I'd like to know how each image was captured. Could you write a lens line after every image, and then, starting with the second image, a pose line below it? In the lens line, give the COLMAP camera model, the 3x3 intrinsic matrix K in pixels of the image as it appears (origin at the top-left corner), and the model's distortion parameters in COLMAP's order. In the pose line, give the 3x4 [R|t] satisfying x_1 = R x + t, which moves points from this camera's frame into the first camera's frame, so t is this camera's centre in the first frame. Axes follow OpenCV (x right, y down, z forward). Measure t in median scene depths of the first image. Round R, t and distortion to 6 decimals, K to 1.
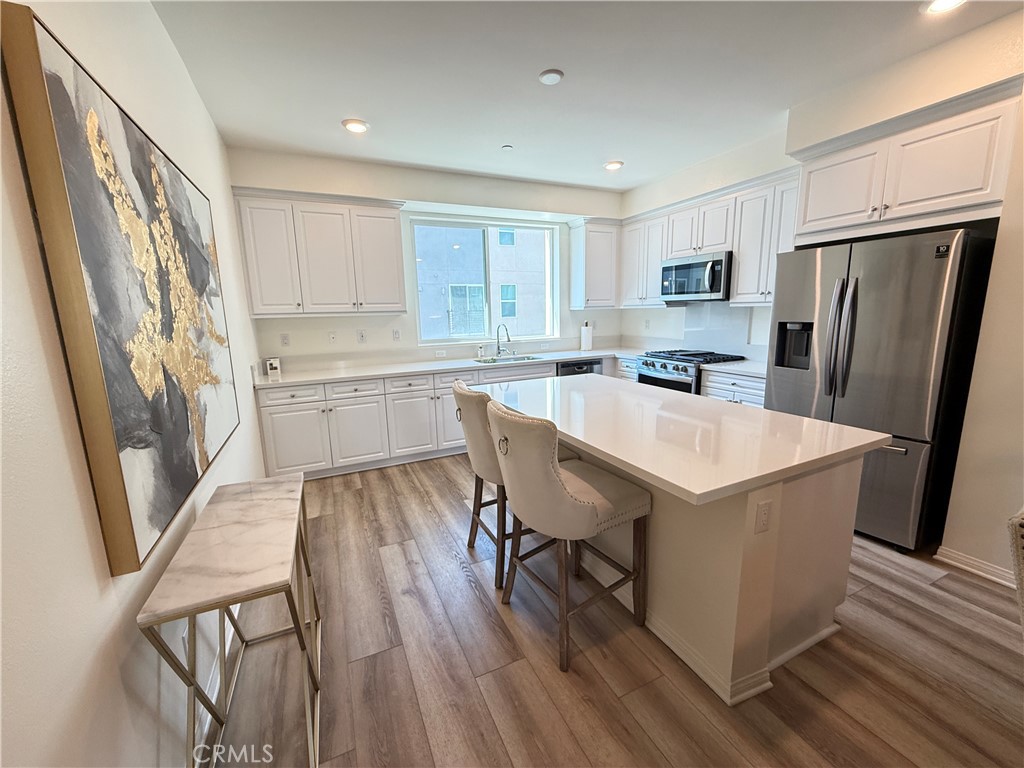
lens RADIAL K [[409.5, 0, 507.8], [0, 409.5, 381.6], [0, 0, 1]] dist [-0.002969, 0.000745]
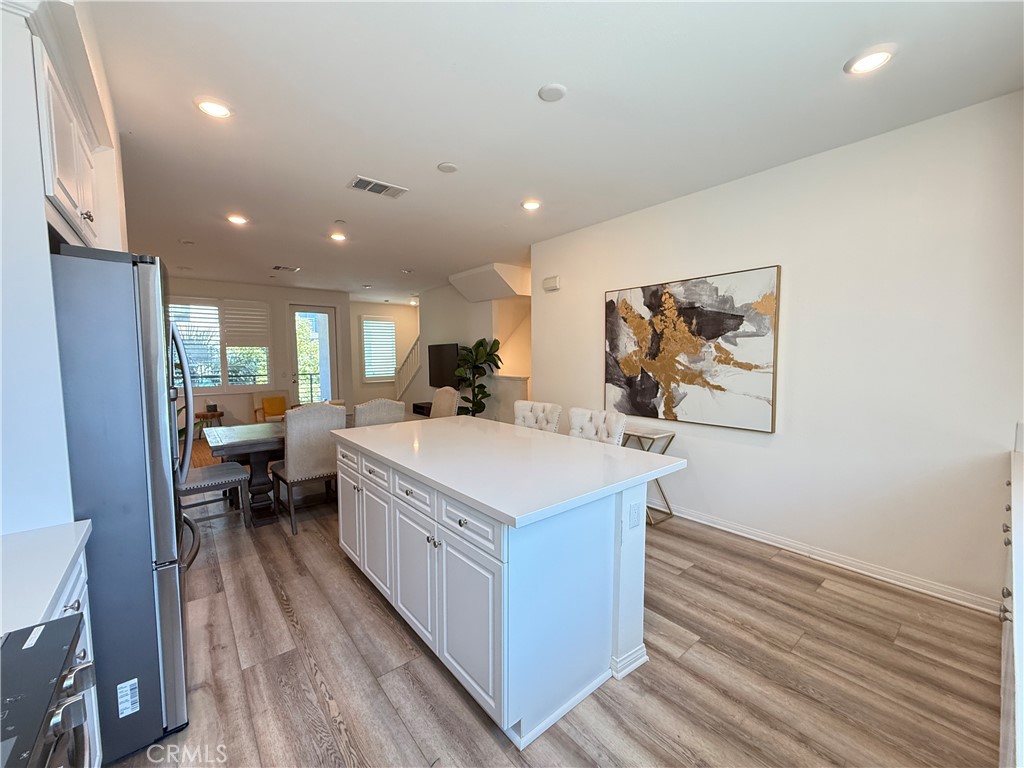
lens RADIAL K [[409.5, 0, 509.2], [0, 409.5, 382.3], [0, 0, 1]] dist [-0.002969, 0.000745]
pose [[-0.968396, 0.047254, -0.244899, 0.399430], [-0.013259, 0.970747, 0.239739, -0.312424], [0.249064, 0.235409, -0.939441, 1.760567]]
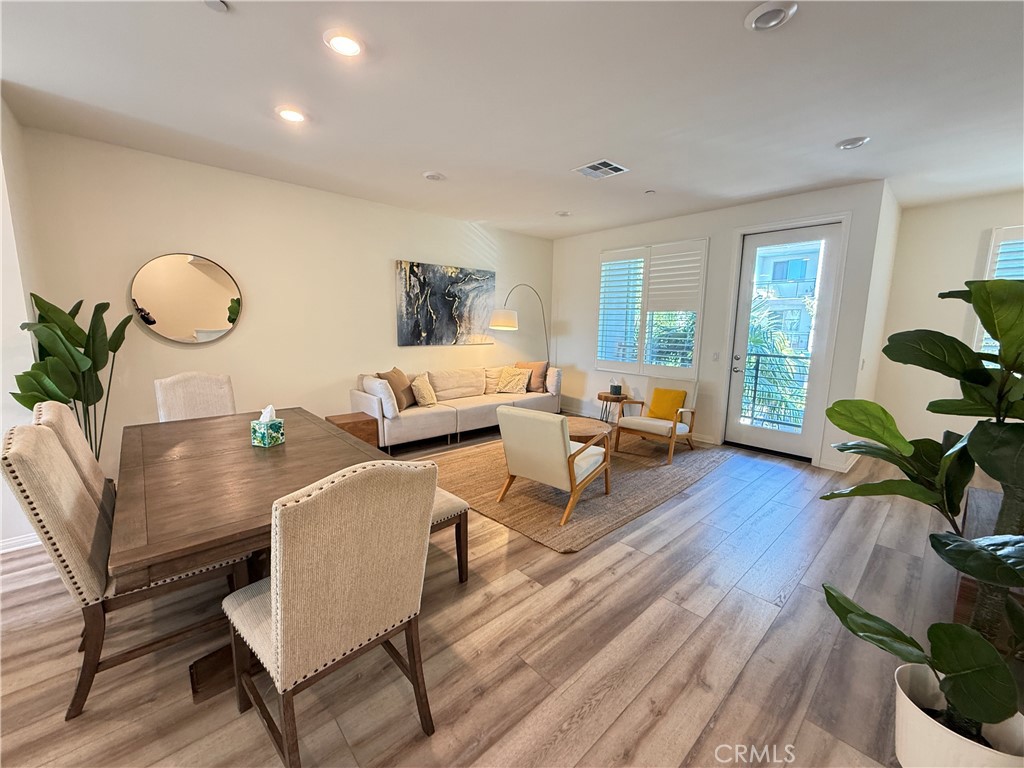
lens RADIAL K [[409.5, 0, 508.3], [0, 409.5, 385.2], [0, 0, 1]] dist [-0.002969, 0.000745]
pose [[-0.295173, -0.124796, 0.947258, -0.229254], [0.158350, 0.971332, 0.177311, 0.034809], [-0.942230, 0.202336, -0.266950, -0.138956]]
